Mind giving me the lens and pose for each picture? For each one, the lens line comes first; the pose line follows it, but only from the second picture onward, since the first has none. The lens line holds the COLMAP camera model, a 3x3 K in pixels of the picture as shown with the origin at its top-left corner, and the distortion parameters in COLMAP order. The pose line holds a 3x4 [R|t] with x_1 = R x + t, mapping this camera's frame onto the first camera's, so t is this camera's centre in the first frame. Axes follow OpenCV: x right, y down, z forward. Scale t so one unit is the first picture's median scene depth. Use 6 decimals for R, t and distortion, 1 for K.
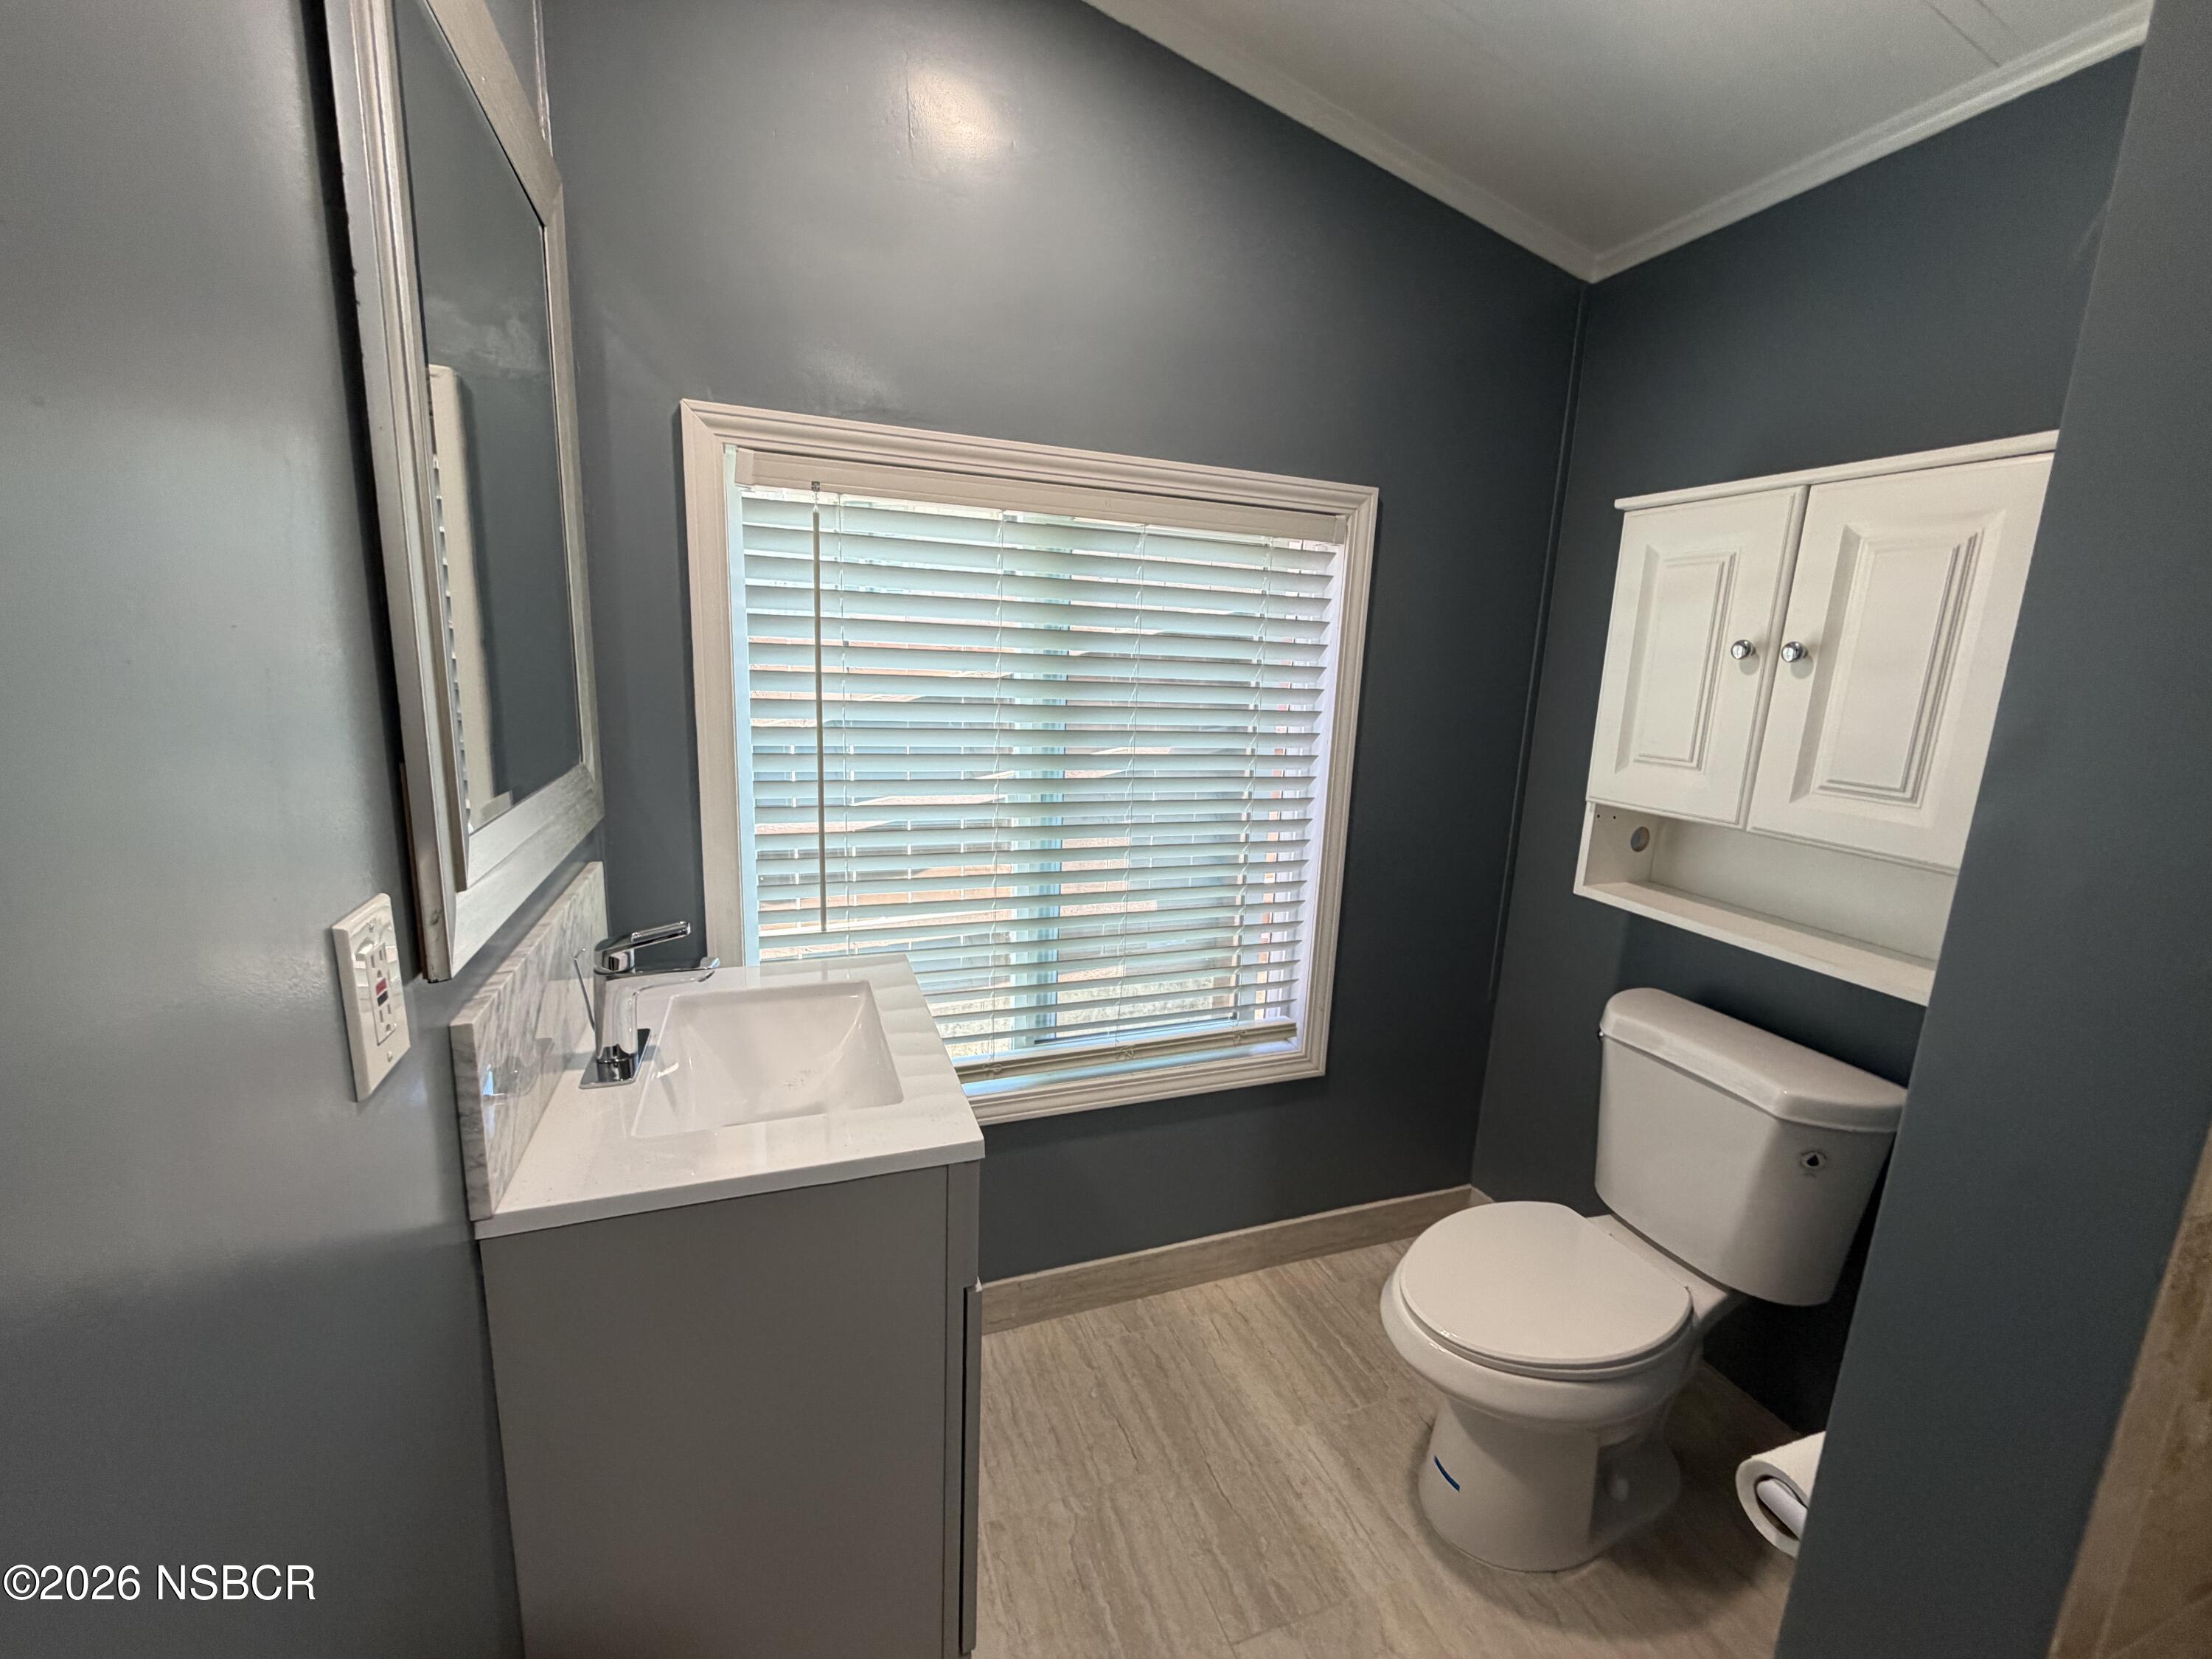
lens RADIAL K [[872.0, 0, 1105.6], [0, 872.0, 831.0], [0, 0, 1]] dist [-0.000747, -0.000034]
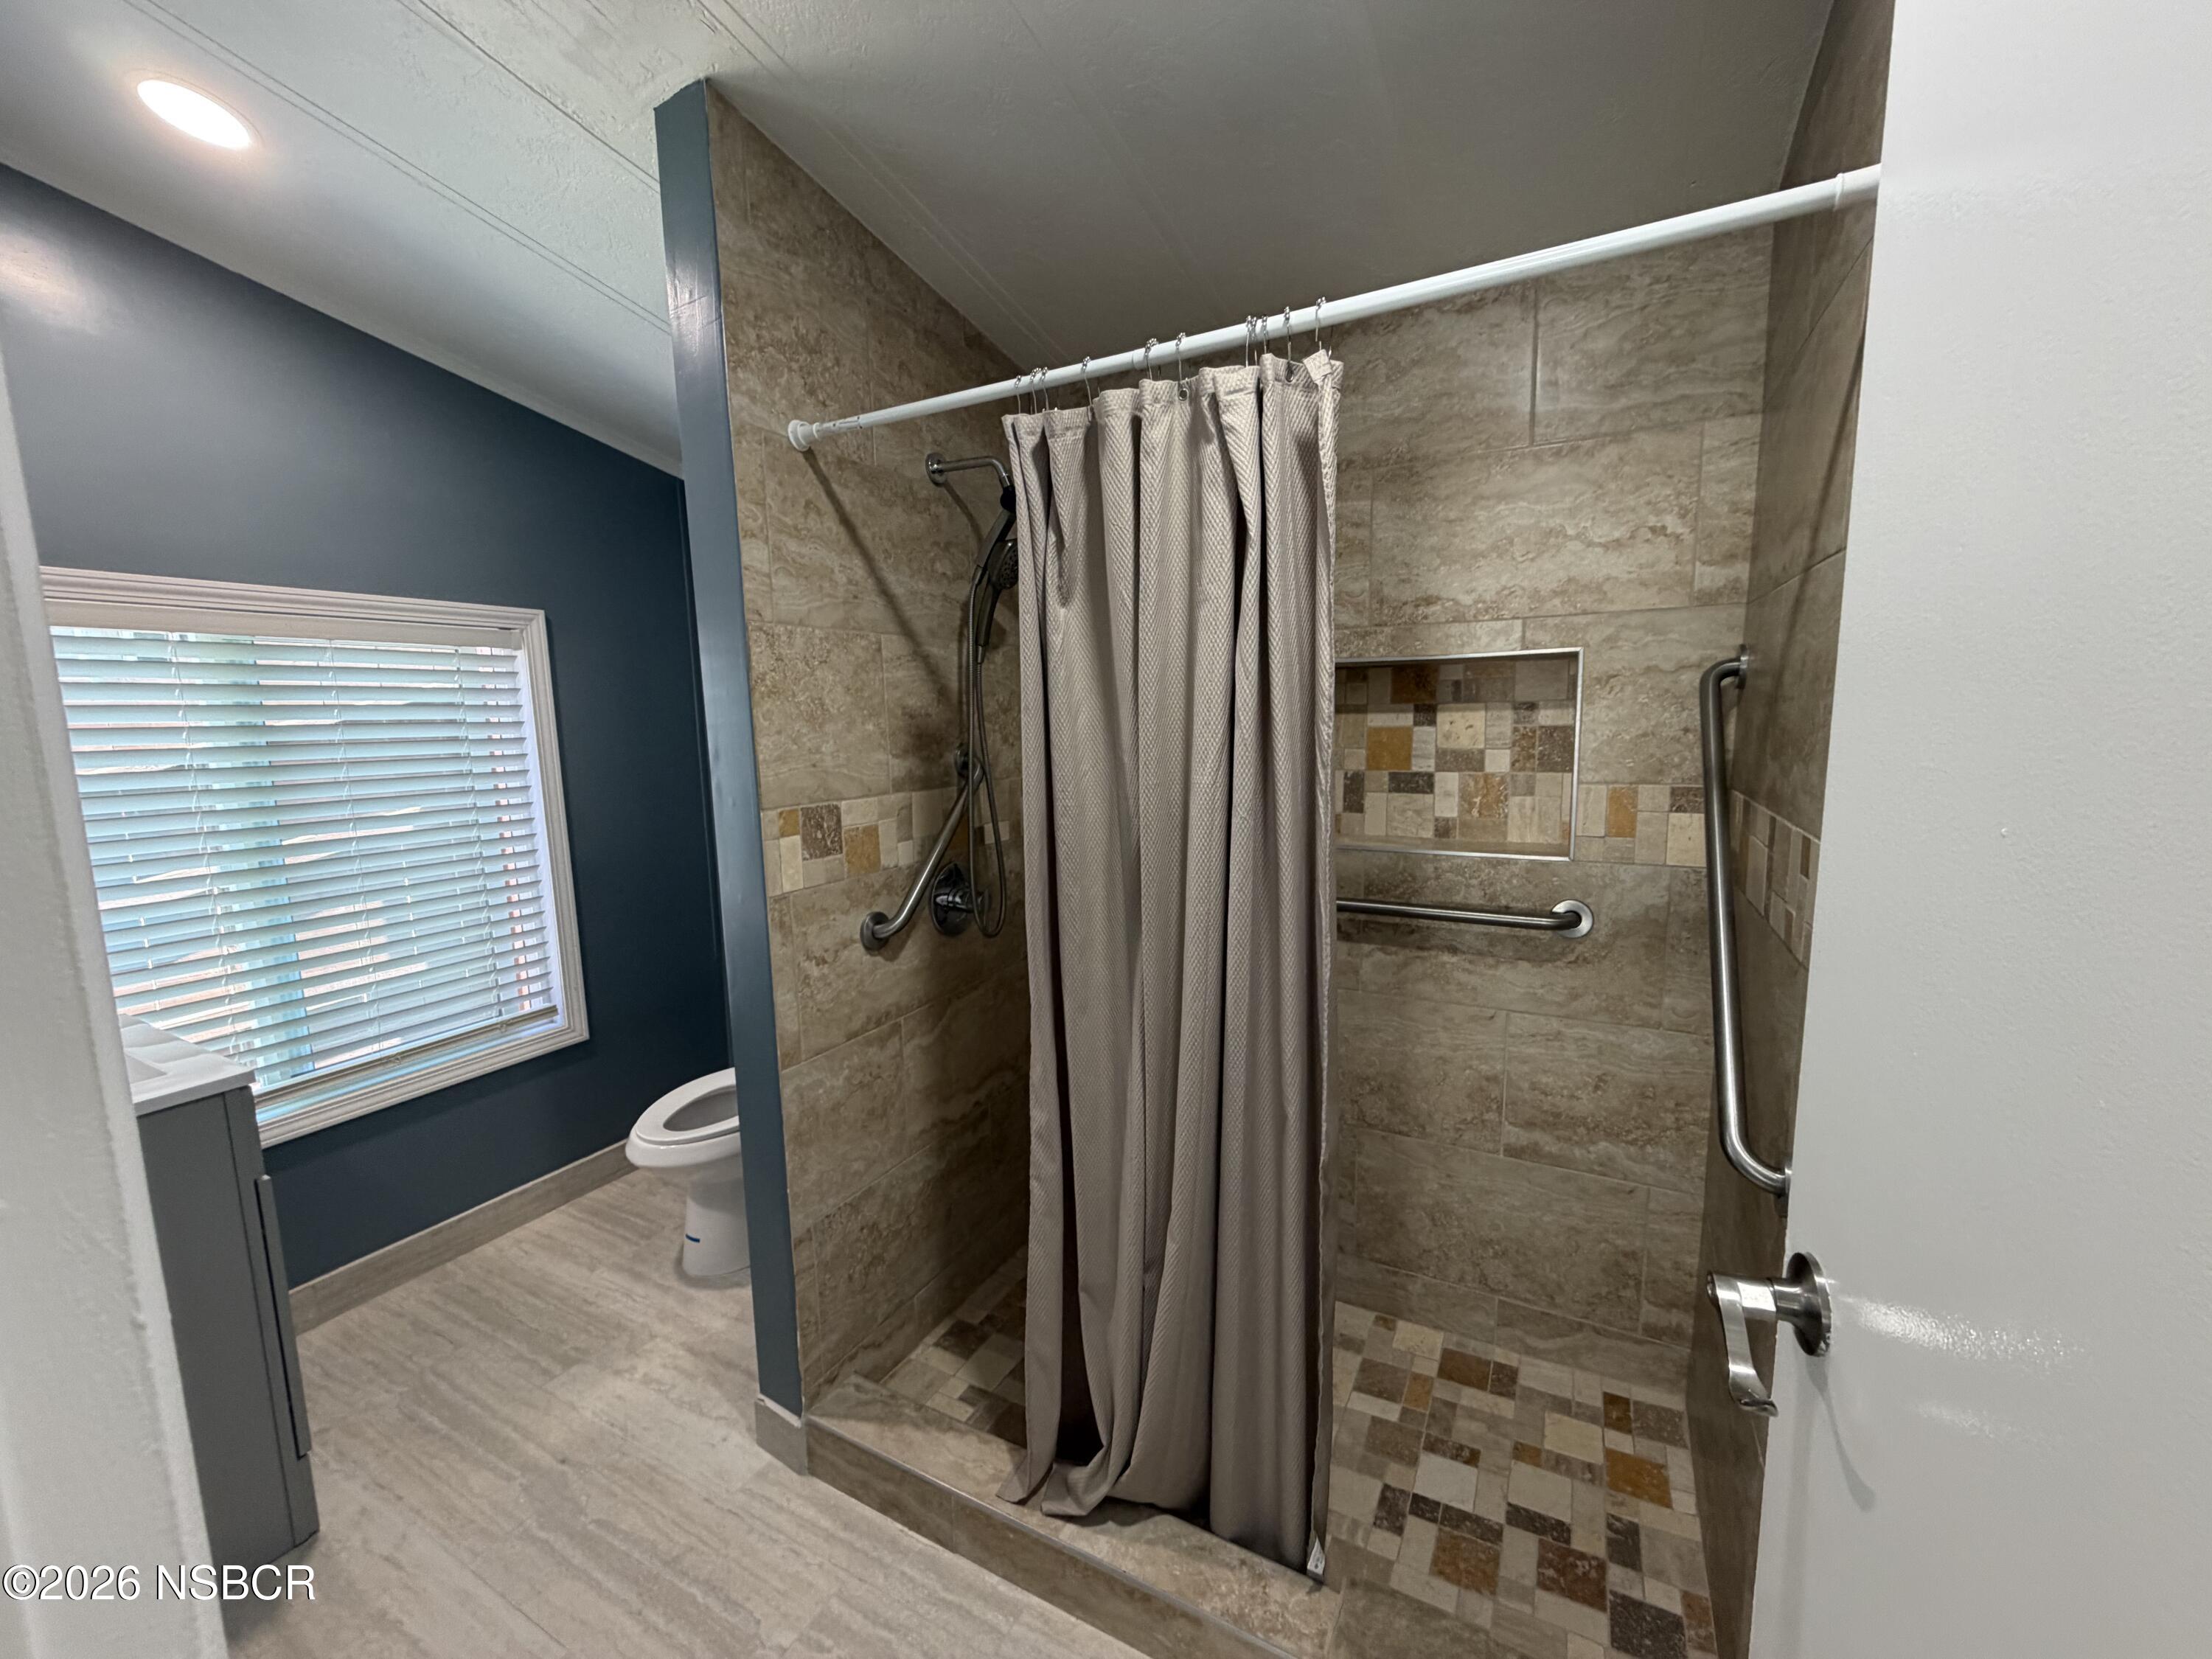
lens RADIAL K [[872.0, 0, 1099.5], [0, 872.0, 827.7], [0, 0, 1]] dist [-0.000747, -0.000034]
pose [[0.750066, -0.142073, 0.645923, 0.024144], [0.171585, 0.985016, 0.017408, 0.083657], [-0.638717, 0.097773, 0.763204, -0.610221]]
